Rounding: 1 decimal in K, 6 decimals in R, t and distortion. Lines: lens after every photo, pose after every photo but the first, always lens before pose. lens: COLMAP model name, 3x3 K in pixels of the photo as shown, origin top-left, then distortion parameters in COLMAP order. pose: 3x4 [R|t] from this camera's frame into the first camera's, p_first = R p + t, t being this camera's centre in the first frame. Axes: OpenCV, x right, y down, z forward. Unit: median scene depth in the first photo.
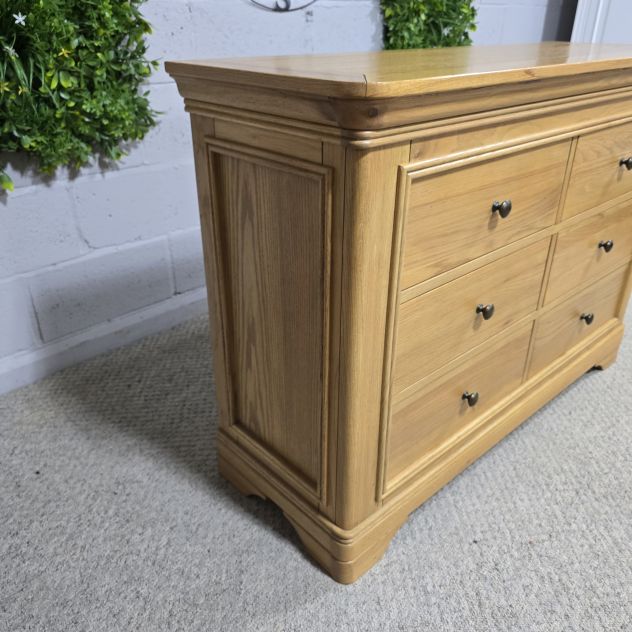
lens RADIAL K [[575.5, 0, 326.8], [0, 575.5, 316.3], [0, 0, 1]] dist [0.064968, -0.073827]
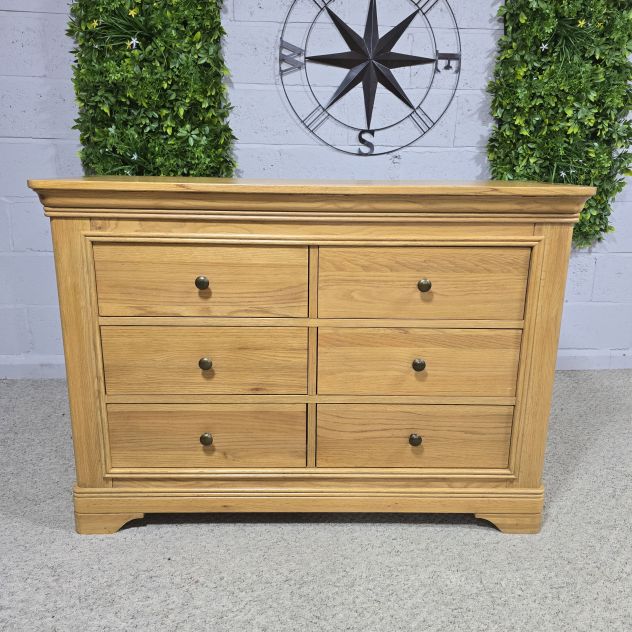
lens RADIAL K [[575.5, 0, 326.8], [0, 575.5, 316.3], [0, 0, 1]] dist [0.064968, -0.073827]
pose [[0.740891, 0.175086, -0.648402, 1.115973], [-0.315829, 0.942844, -0.106287, -0.049738], [0.592732, 0.283531, 0.753842, 0.151373]]
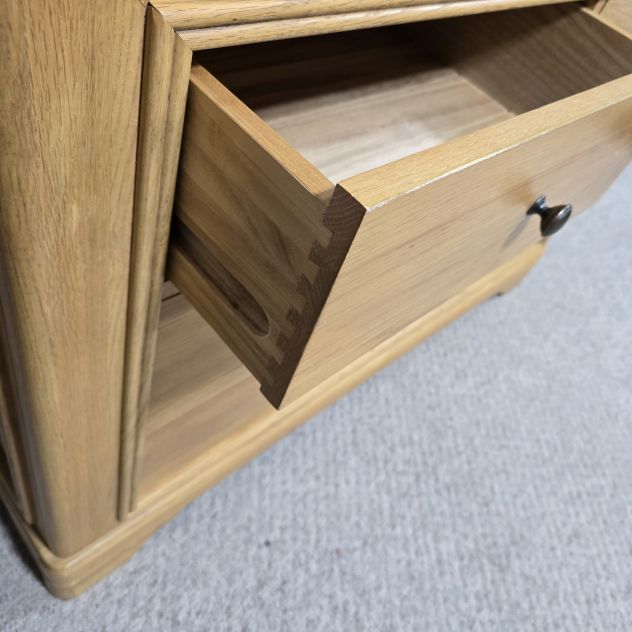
lens RADIAL K [[575.5, 0, 326.8], [0, 575.5, 316.3], [0, 0, 1]] dist [0.064968, -0.073827]
pose [[0.962154, 0.183315, 0.201633, 0.117833], [-0.246499, 0.900926, 0.357171, -0.154556], [-0.116182, -0.393356, 0.912016, 0.402702]]
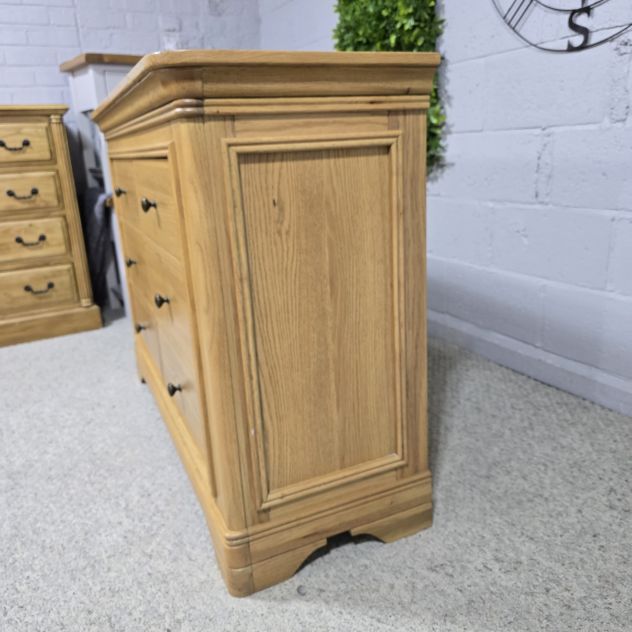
lens RADIAL K [[566.8, 0, 316.0], [0, 566.8, 316.0], [0, 0, 1]] dist [-0.013500, -0.016870]
pose [[-0.315341, 0.266132, -0.910897, 1.299073], [-0.402682, 0.831644, 0.382380, -0.551516], [0.859306, 0.487382, -0.155085, 1.491874]]
